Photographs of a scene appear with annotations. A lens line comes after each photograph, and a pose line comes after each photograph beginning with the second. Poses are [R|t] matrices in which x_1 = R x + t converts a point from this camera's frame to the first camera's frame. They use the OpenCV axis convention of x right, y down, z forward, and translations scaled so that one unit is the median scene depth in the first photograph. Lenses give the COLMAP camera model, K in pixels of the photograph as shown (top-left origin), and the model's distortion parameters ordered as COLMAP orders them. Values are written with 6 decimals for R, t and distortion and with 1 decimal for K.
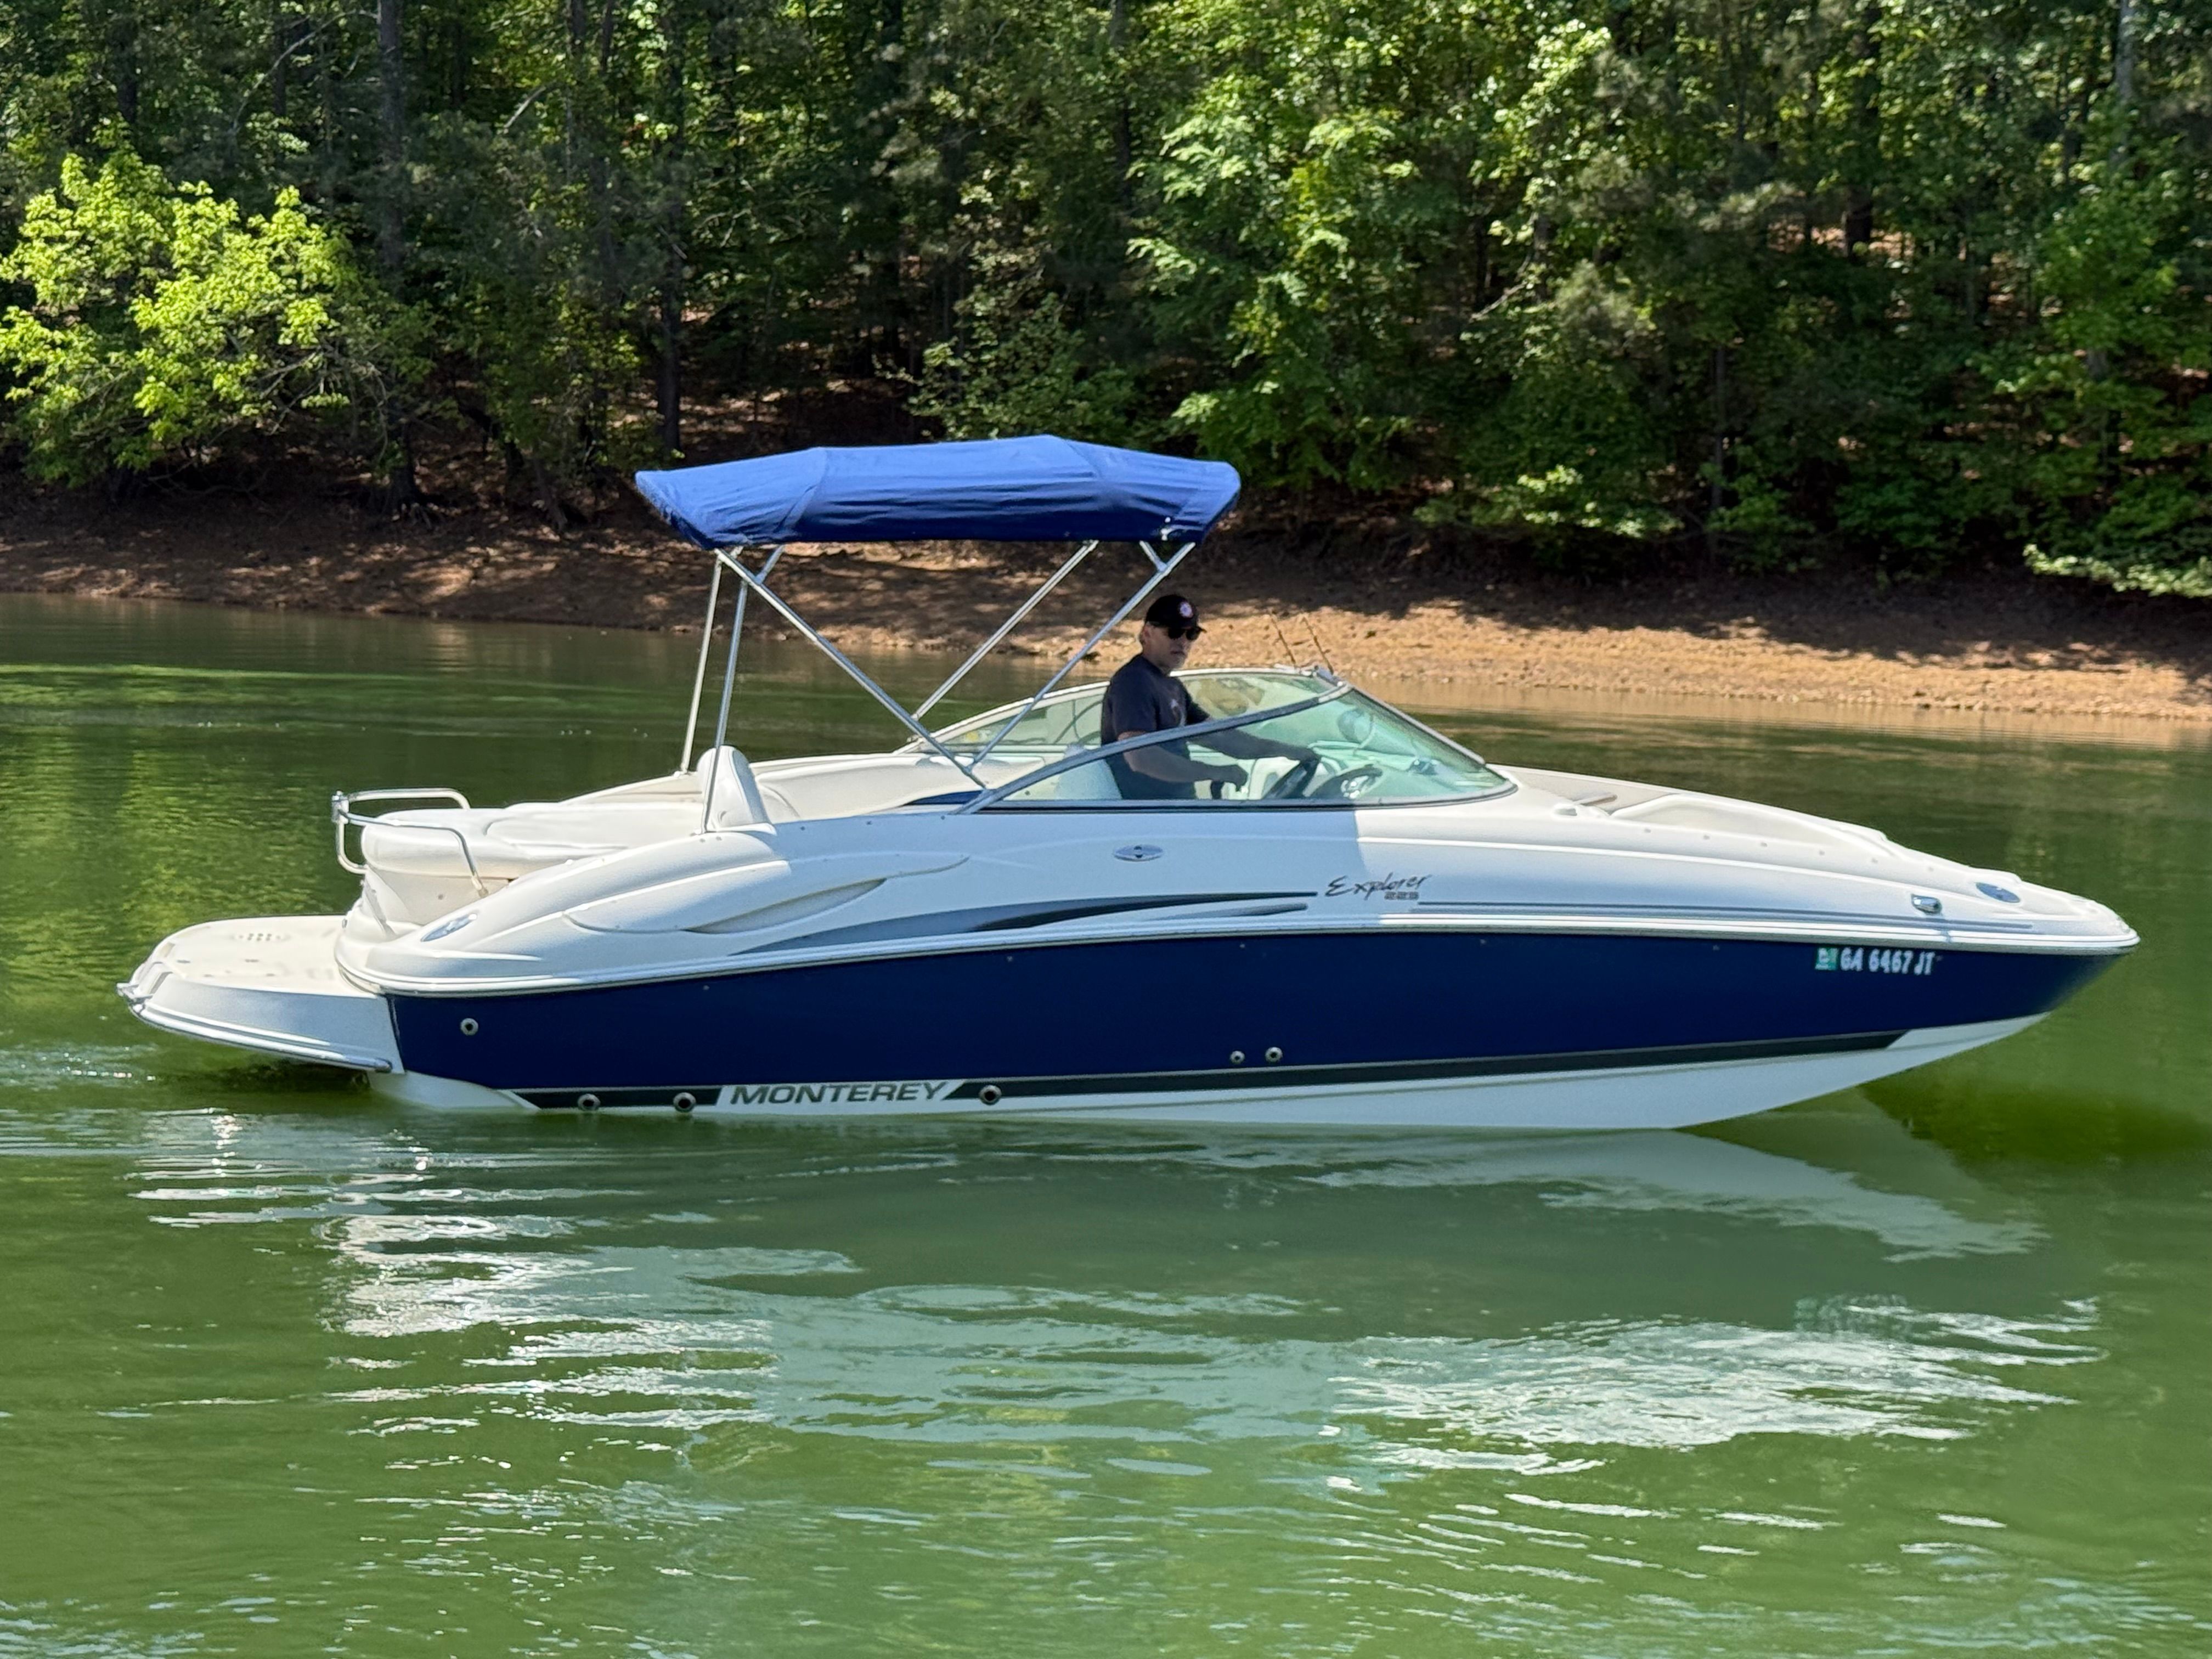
lens RADIAL K [[4064.5, 0, 1115.4], [0, 4064.5, 826.0], [0, 0, 1]] dist [0.125872, 0.000000]
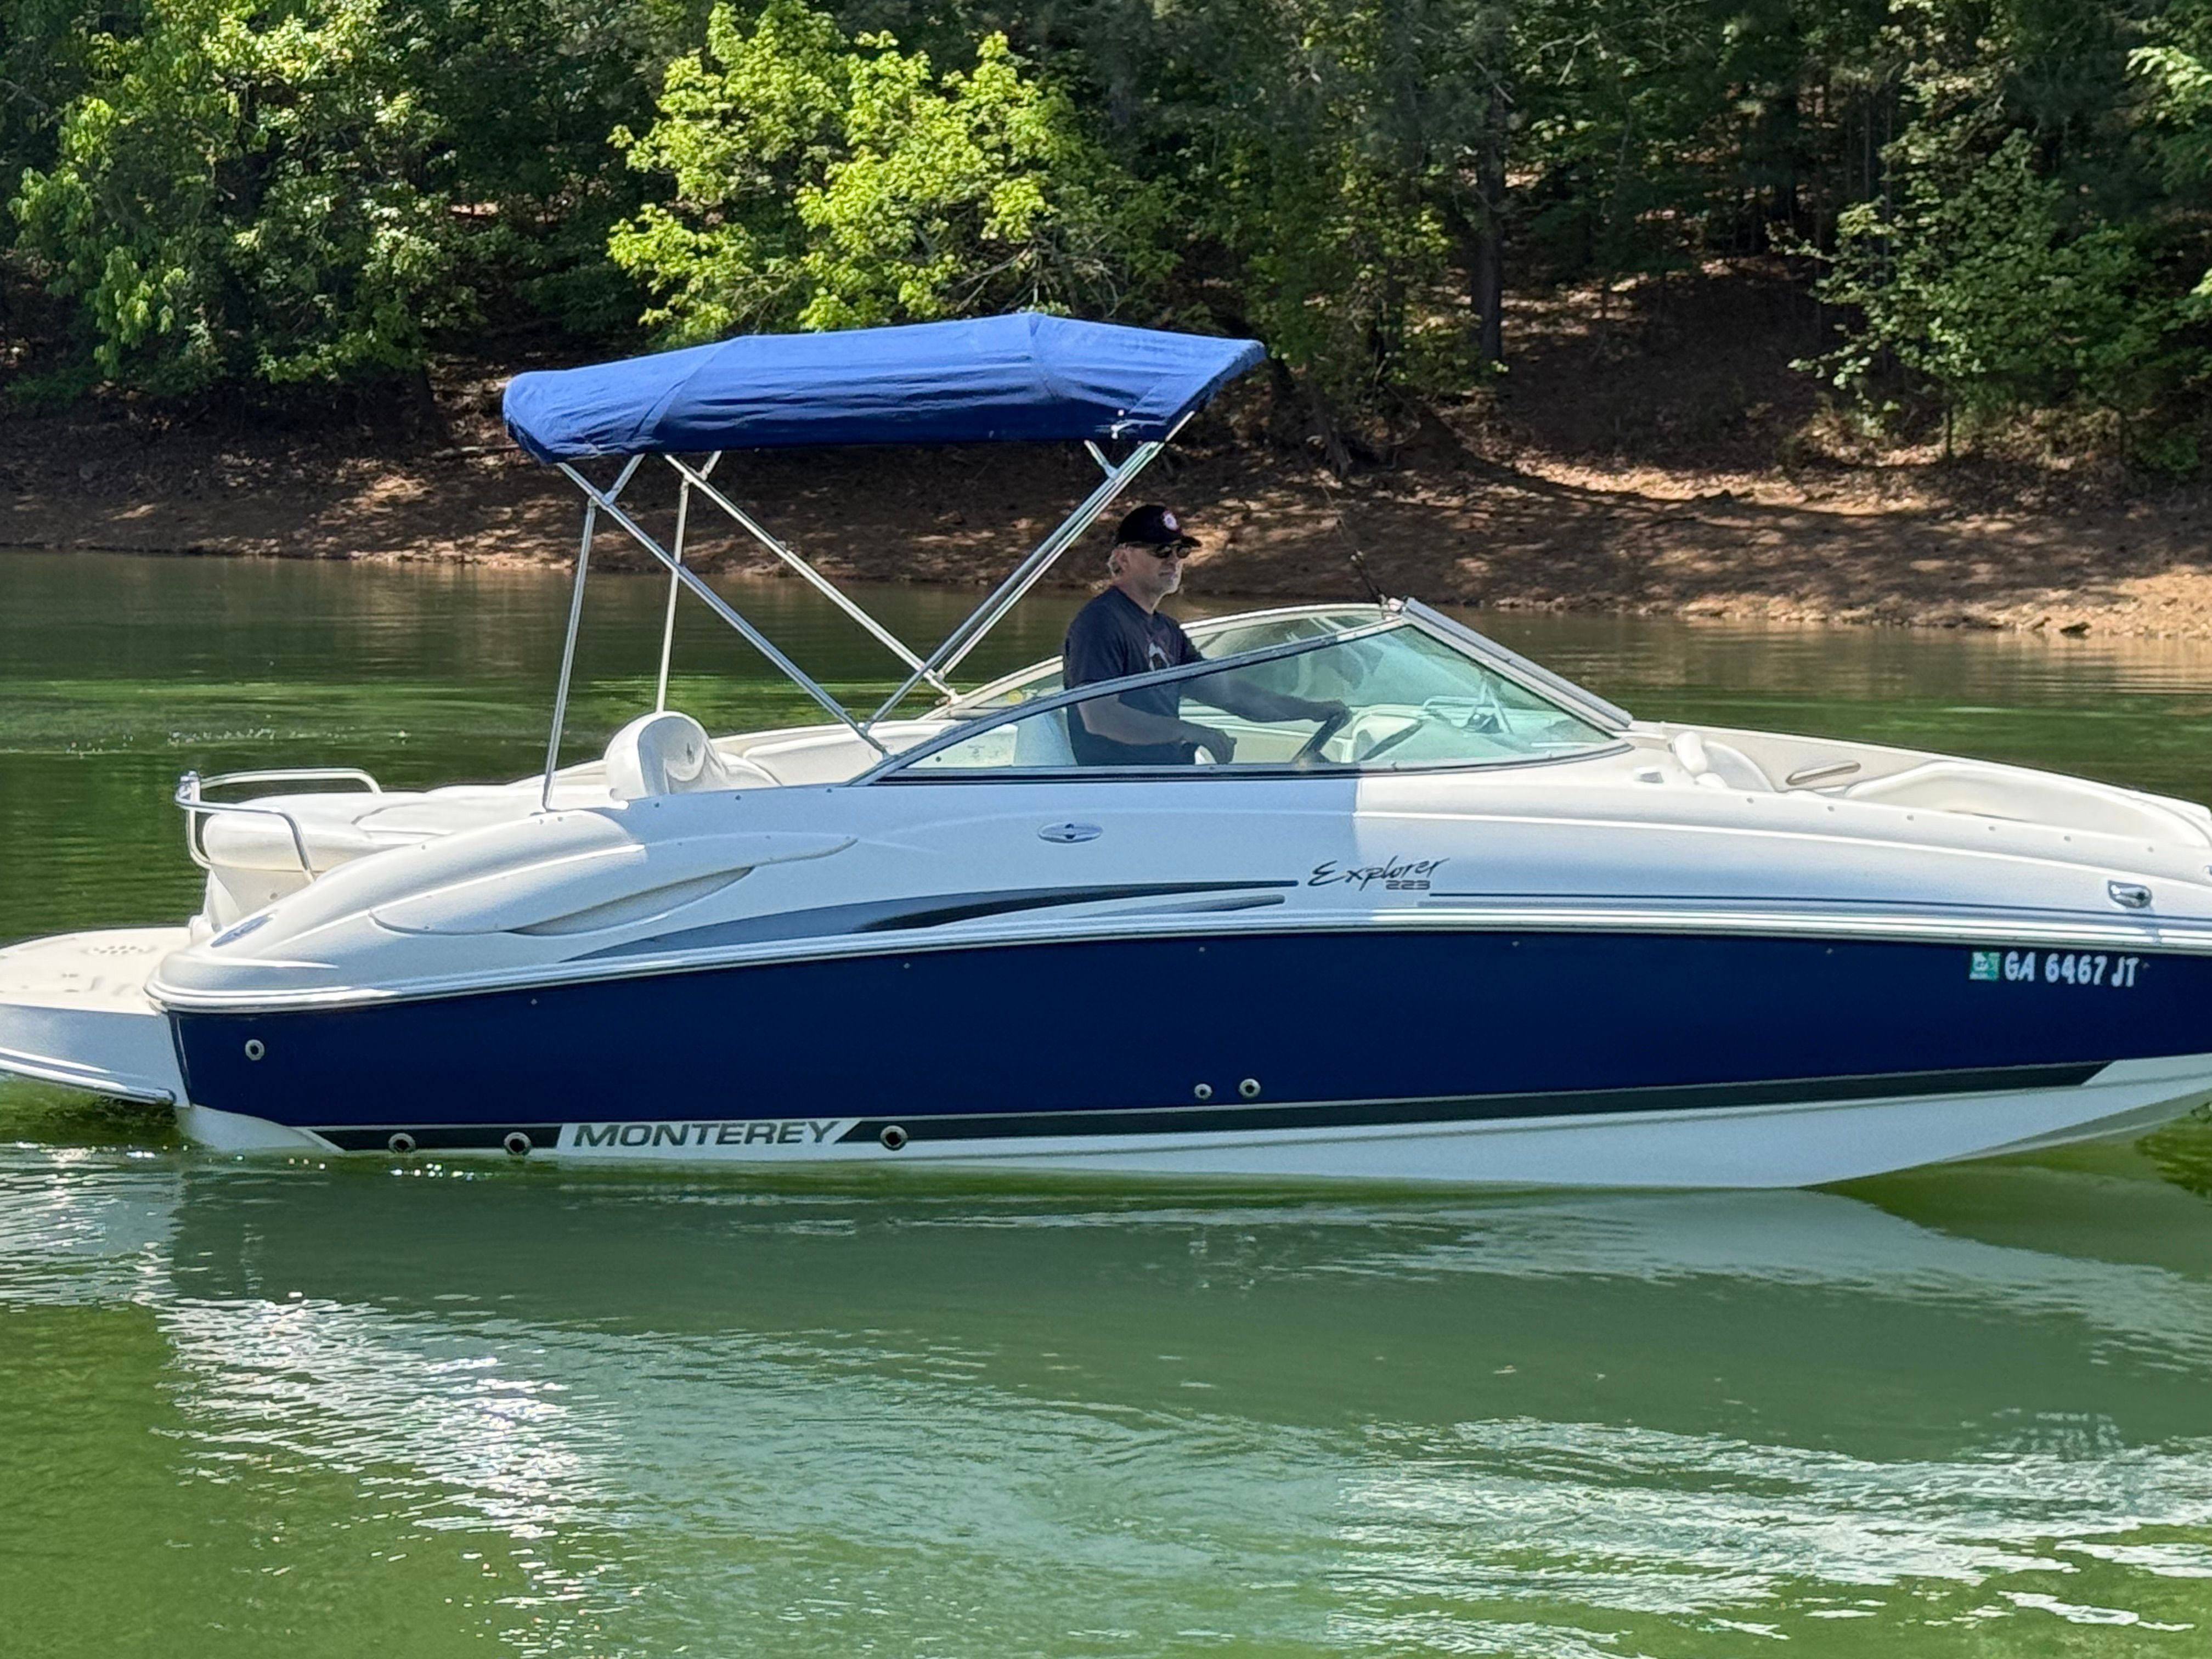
lens RADIAL K [[5624.5, 0, 1103.8], [0, 5624.5, 846.7], [0, 0, 1]] dist [0.125245, 0.000000]
pose [[0.973933, -0.008248, -0.226685, 0.245771], [0.006571, 0.999945, -0.008151, 0.017373], [0.226740, 0.006449, 0.973934, -0.061403]]
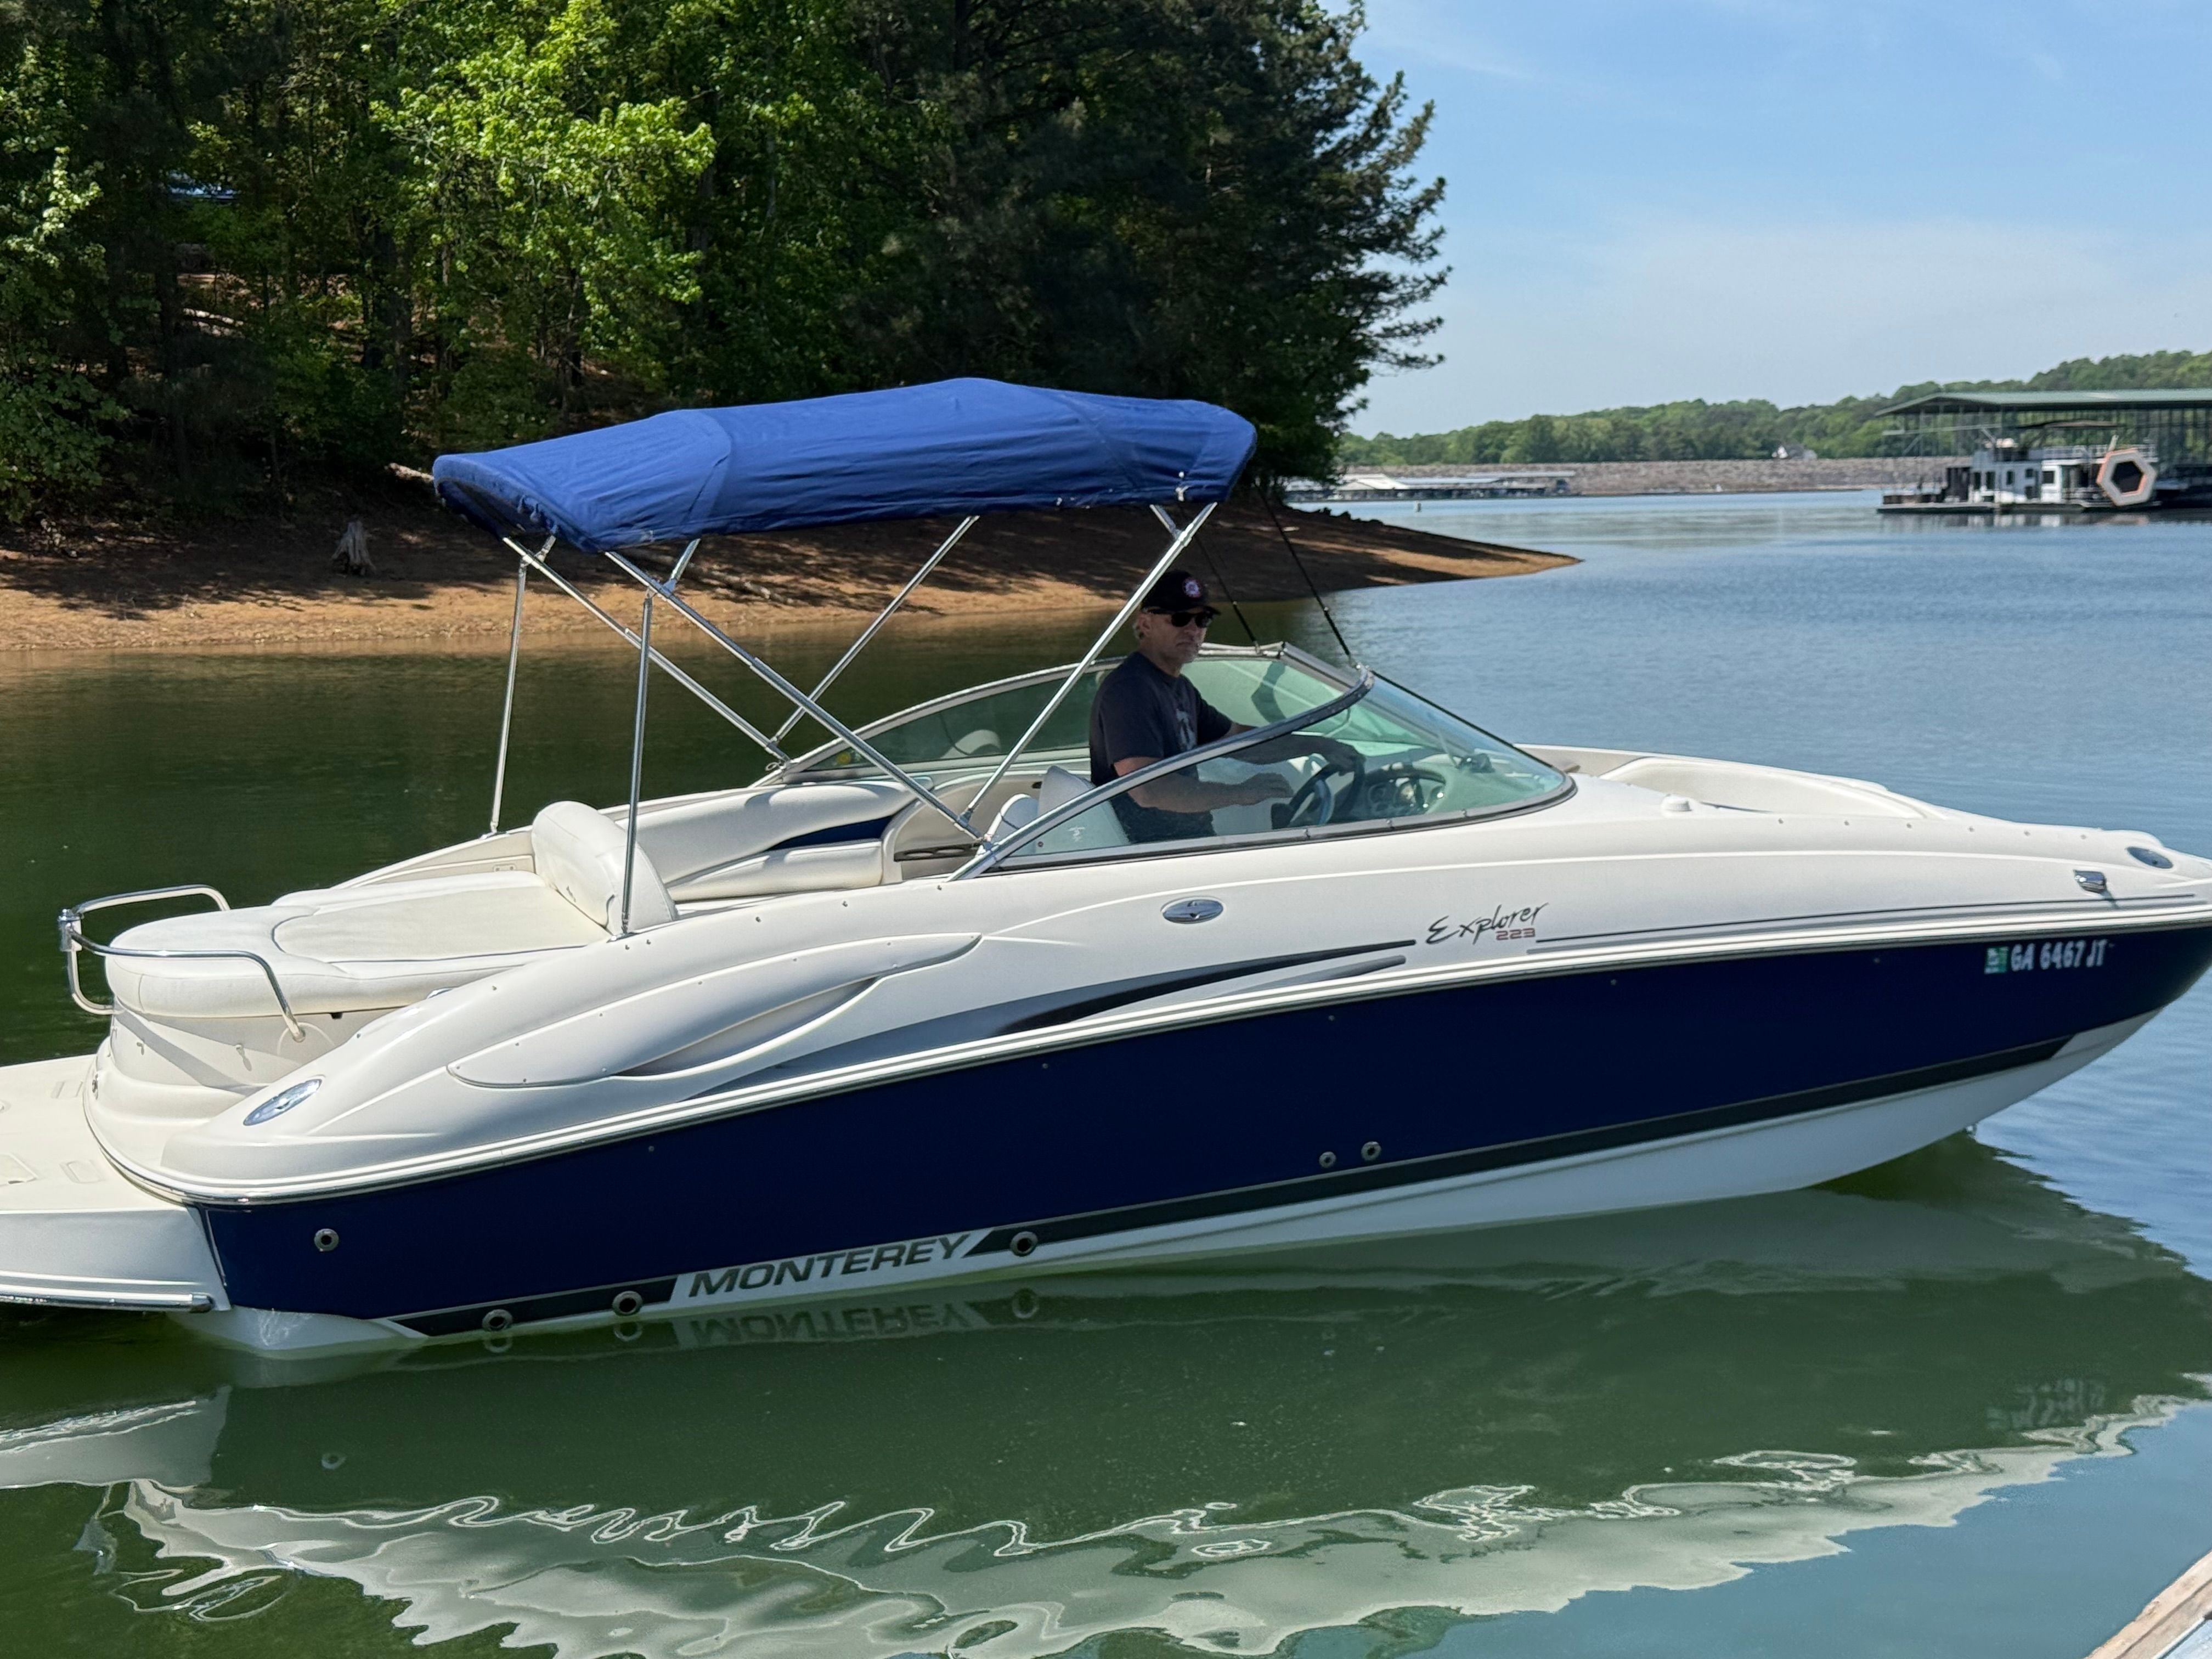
lens RADIAL K [[3202.1, 0, 1074.4], [0, 3202.1, 847.4], [0, 0, 1]] dist [0.146283, 0.000000]
pose [[0.979210, -0.084214, 0.184543, -0.119283], [0.076867, 0.995951, 0.046623, -0.033048], [-0.187722, -0.031468, 0.981718, 0.389378]]
